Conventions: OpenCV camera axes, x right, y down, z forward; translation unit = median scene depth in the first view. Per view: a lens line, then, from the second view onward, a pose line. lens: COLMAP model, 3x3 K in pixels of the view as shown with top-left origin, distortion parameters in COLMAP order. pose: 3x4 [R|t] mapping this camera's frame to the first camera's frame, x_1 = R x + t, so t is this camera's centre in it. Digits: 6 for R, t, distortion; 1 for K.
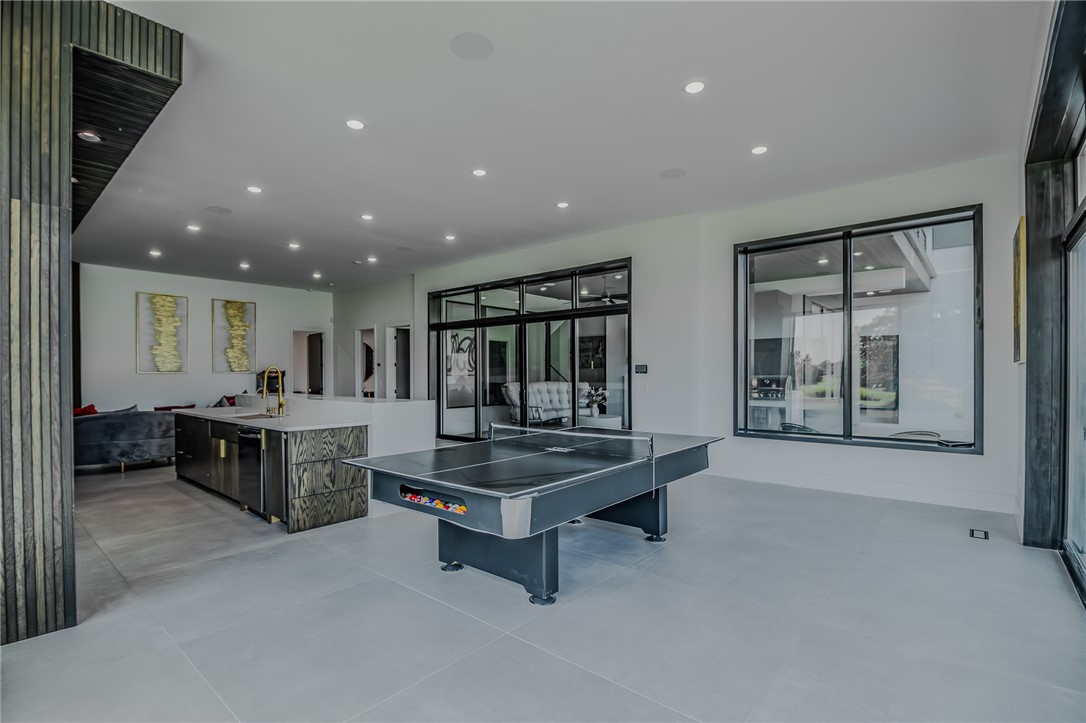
lens RADIAL K [[514.4, 0, 545.2], [0, 514.4, 377.5], [0, 0, 1]] dist [-0.000393, -0.026446]
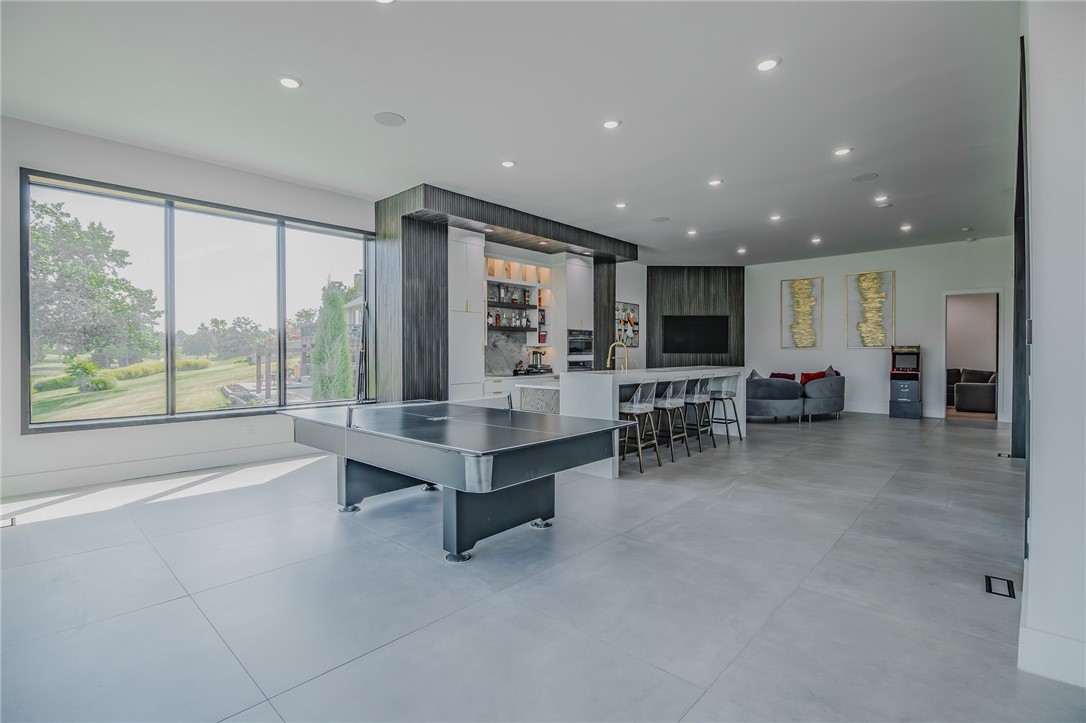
lens RADIAL K [[497.9, 0, 518.5], [0, 497.9, 352.8], [0, 0, 1]] dist [-0.001629, -0.000092]
pose [[-0.068540, 0.007011, -0.997624, 0.387023], [-0.004622, 0.999962, 0.007345, -0.004659], [0.997638, 0.005115, -0.068505, 0.450371]]
